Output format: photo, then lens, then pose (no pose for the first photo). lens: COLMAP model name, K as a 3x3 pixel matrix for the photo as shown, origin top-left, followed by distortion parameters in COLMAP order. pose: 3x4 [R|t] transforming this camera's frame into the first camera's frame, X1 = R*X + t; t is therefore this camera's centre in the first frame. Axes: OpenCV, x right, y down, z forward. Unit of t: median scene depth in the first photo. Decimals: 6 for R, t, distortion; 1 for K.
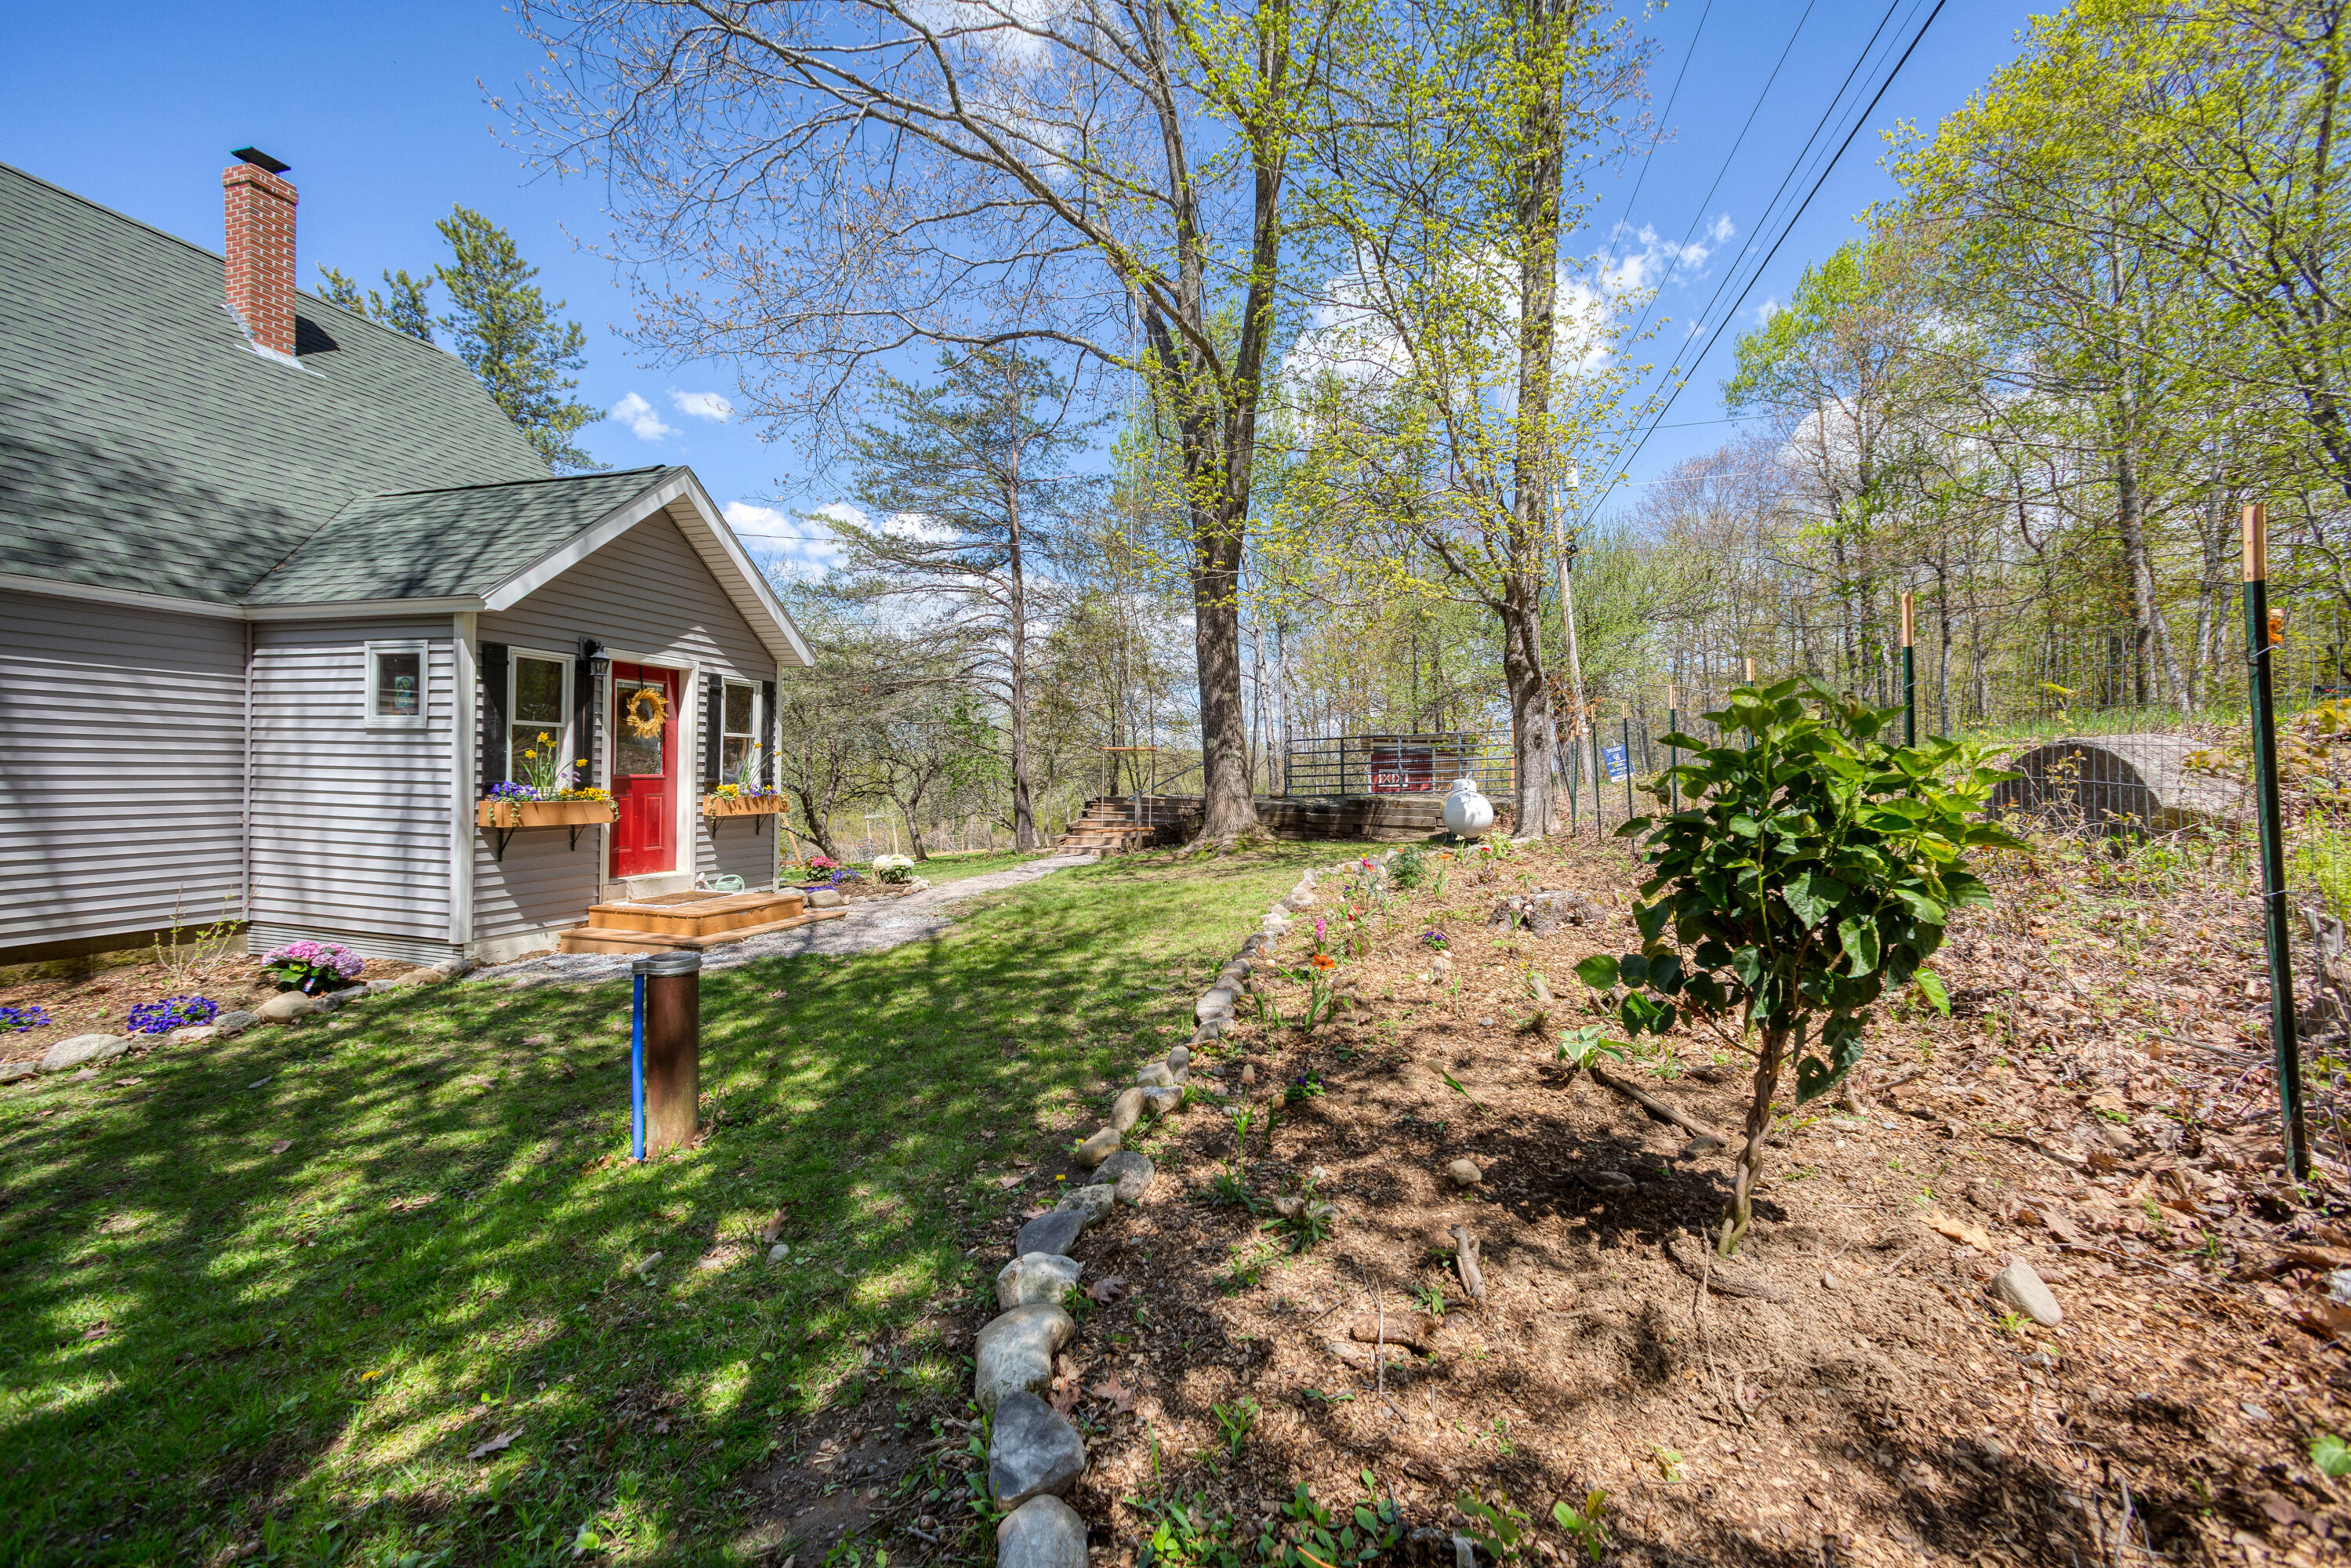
lens RADIAL K [[905.5, 0, 1179.3], [0, 905.5, 790.4], [0, 0, 1]] dist [0.001629, 0.000242]
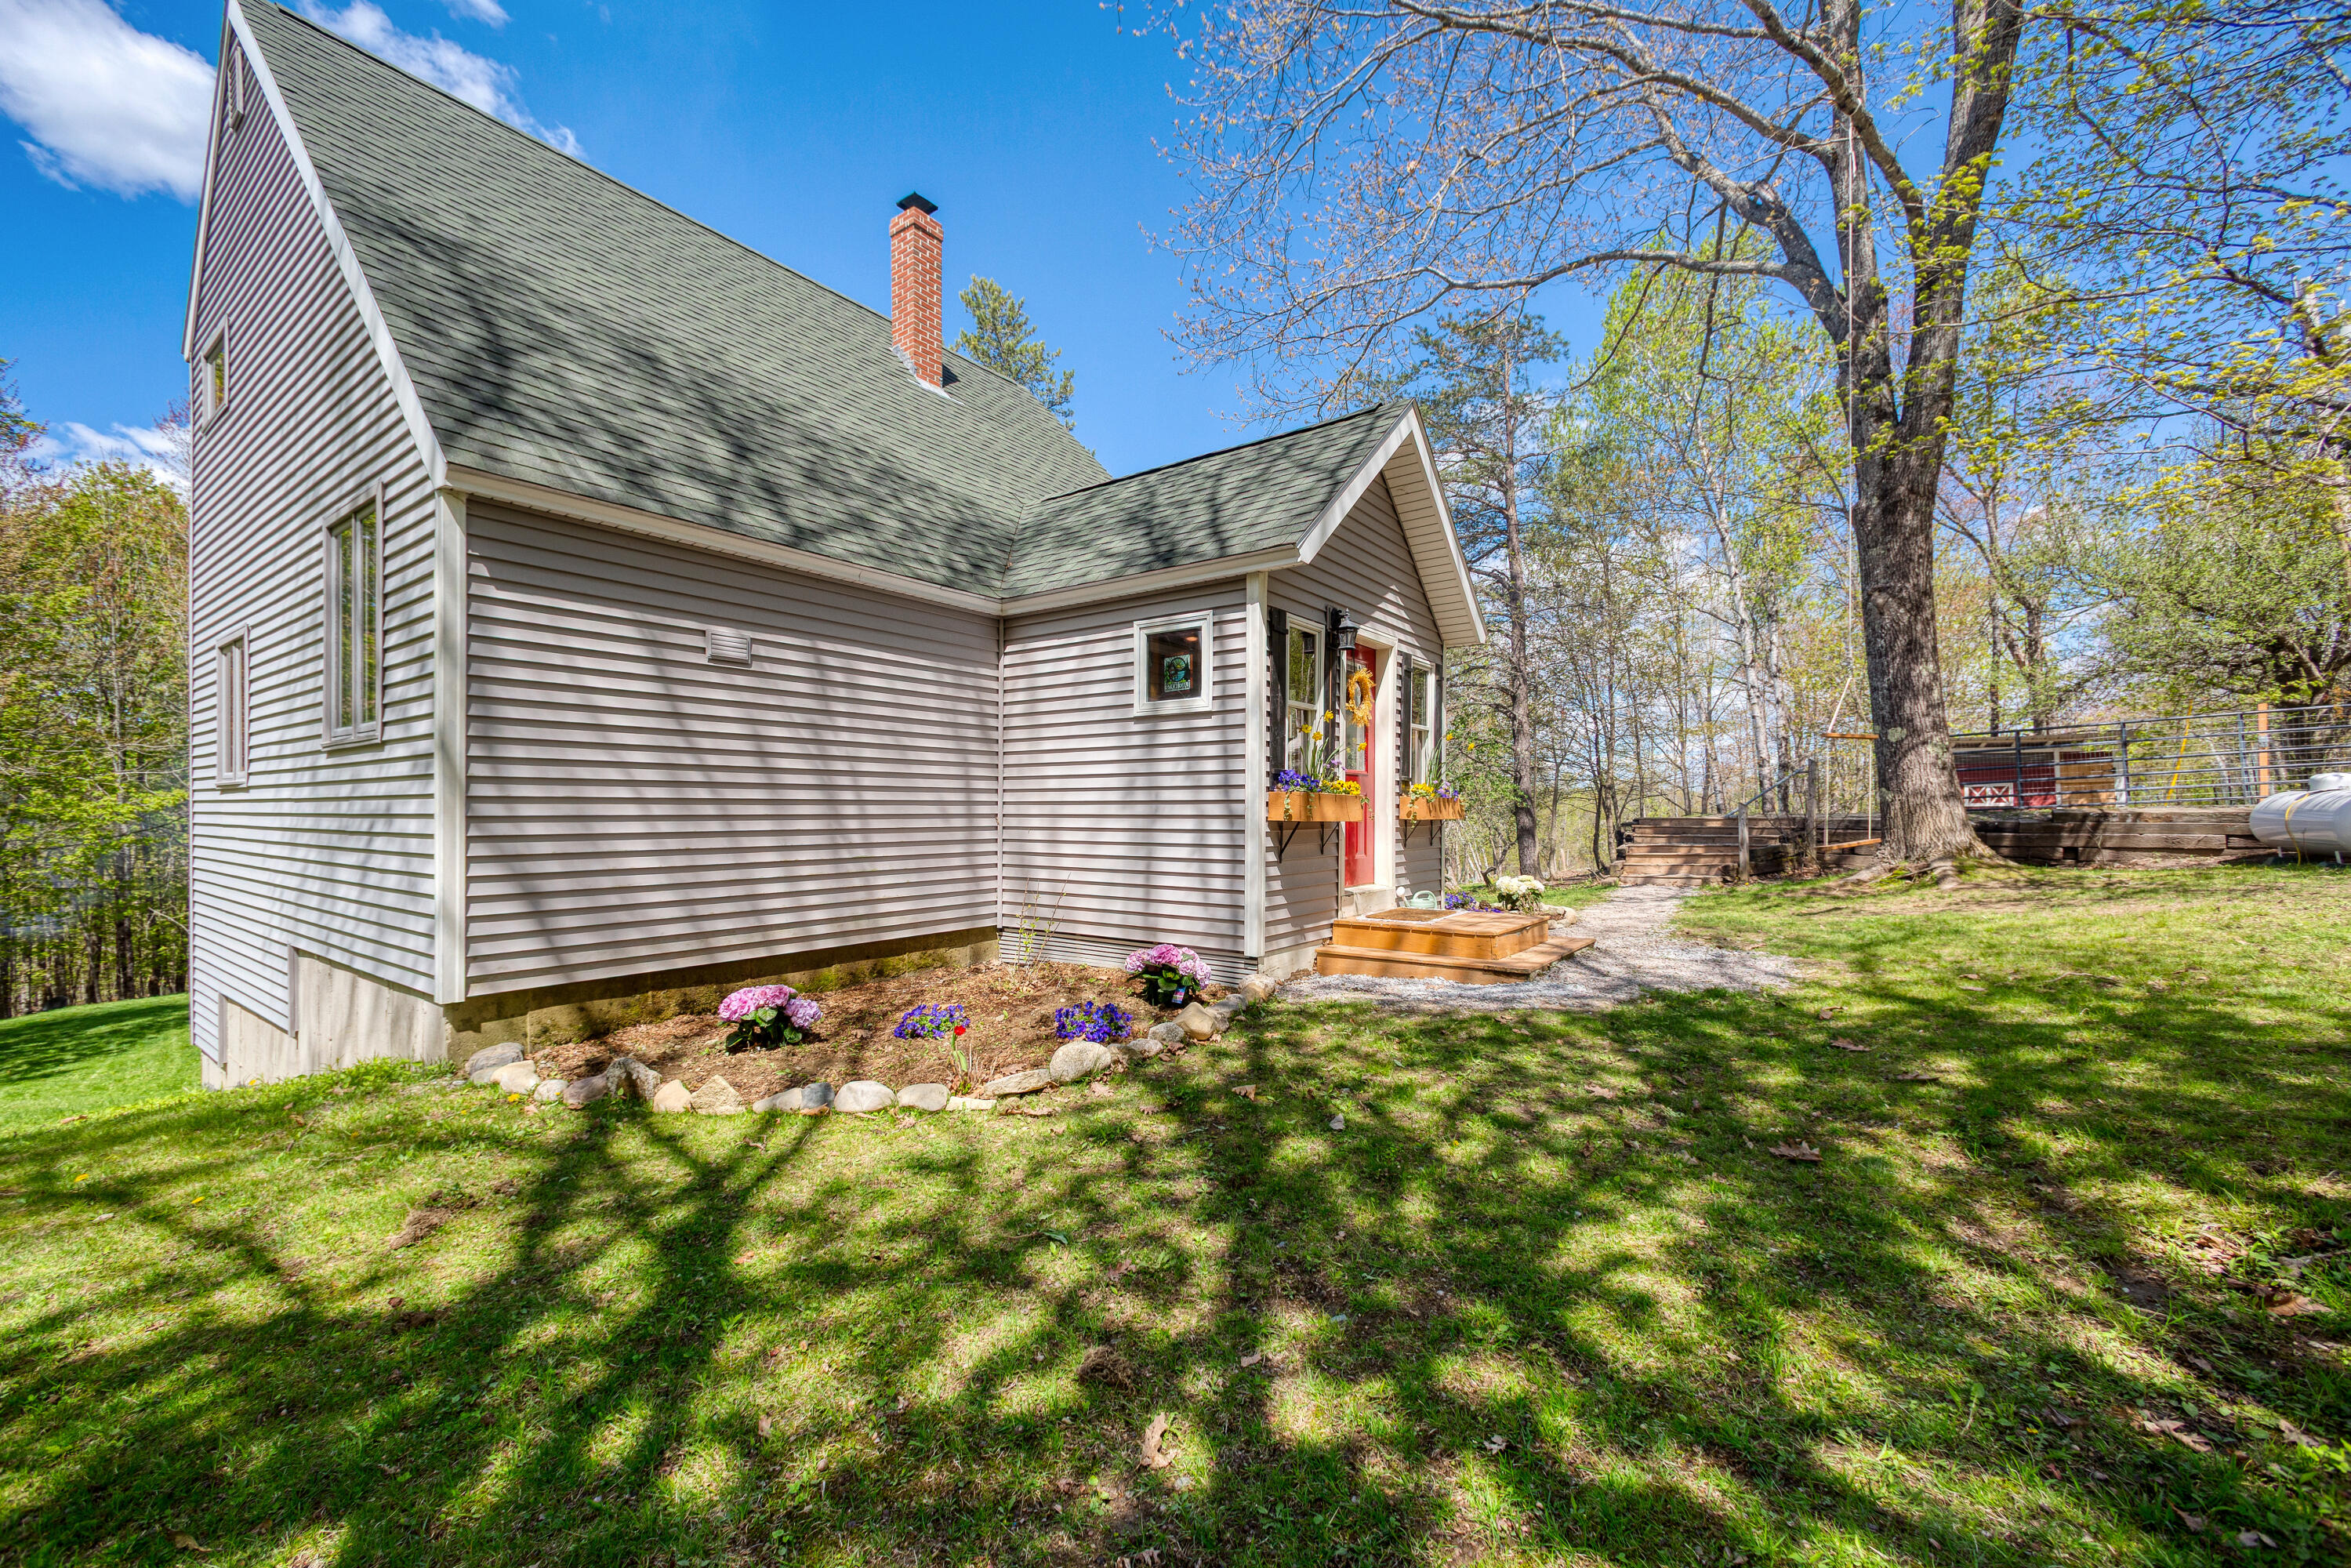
lens RADIAL K [[934.3, 0, 1166.7], [0, 934.3, 828.8], [0, 0, 1]] dist [0.000500, 0.000059]
pose [[0.938479, -0.009204, -0.345213, -0.495587], [0.007688, 0.999954, -0.005763, 0.045710], [0.345250, 0.002754, 0.938507, 0.117466]]
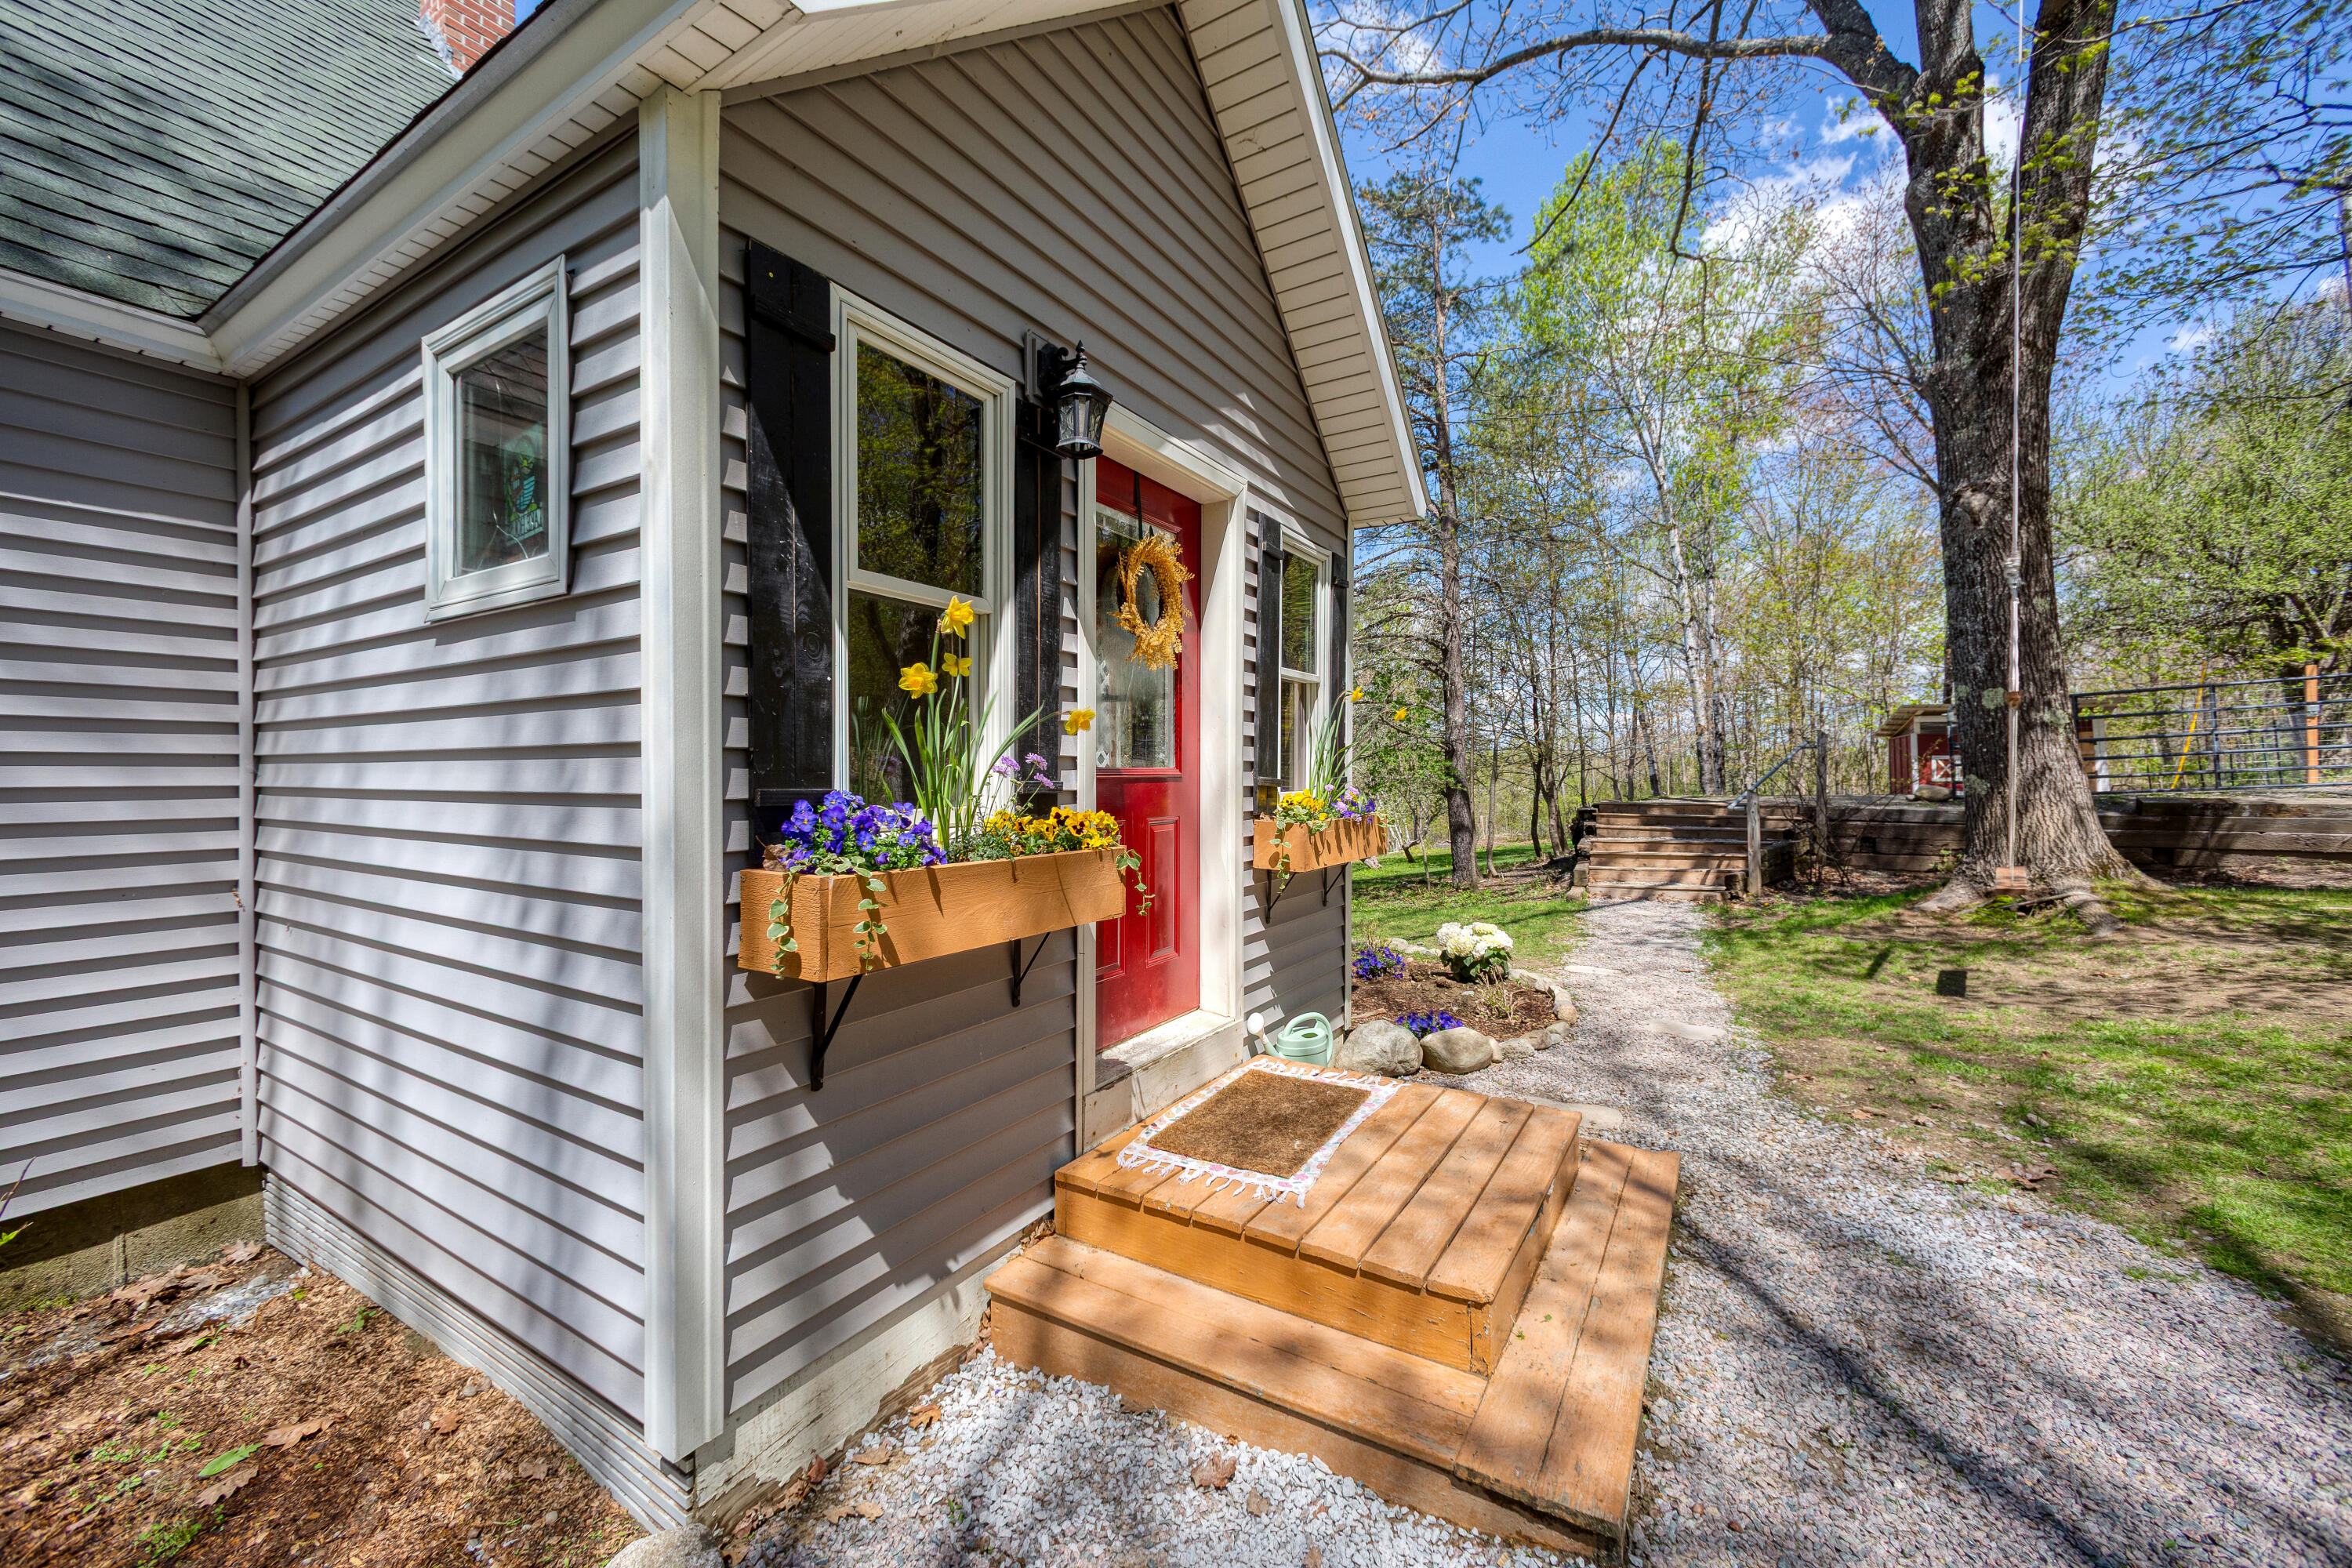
lens RADIAL K [[905.8, 0, 1179.8], [0, 905.8, 790.4], [0, 0, 1]] dist [0.001629, 0.000242]
pose [[0.964646, -0.012495, -0.263254, -0.522497], [0.011435, 0.999919, -0.005559, -0.006813], [0.263302, 0.002352, 0.964711, 0.700579]]
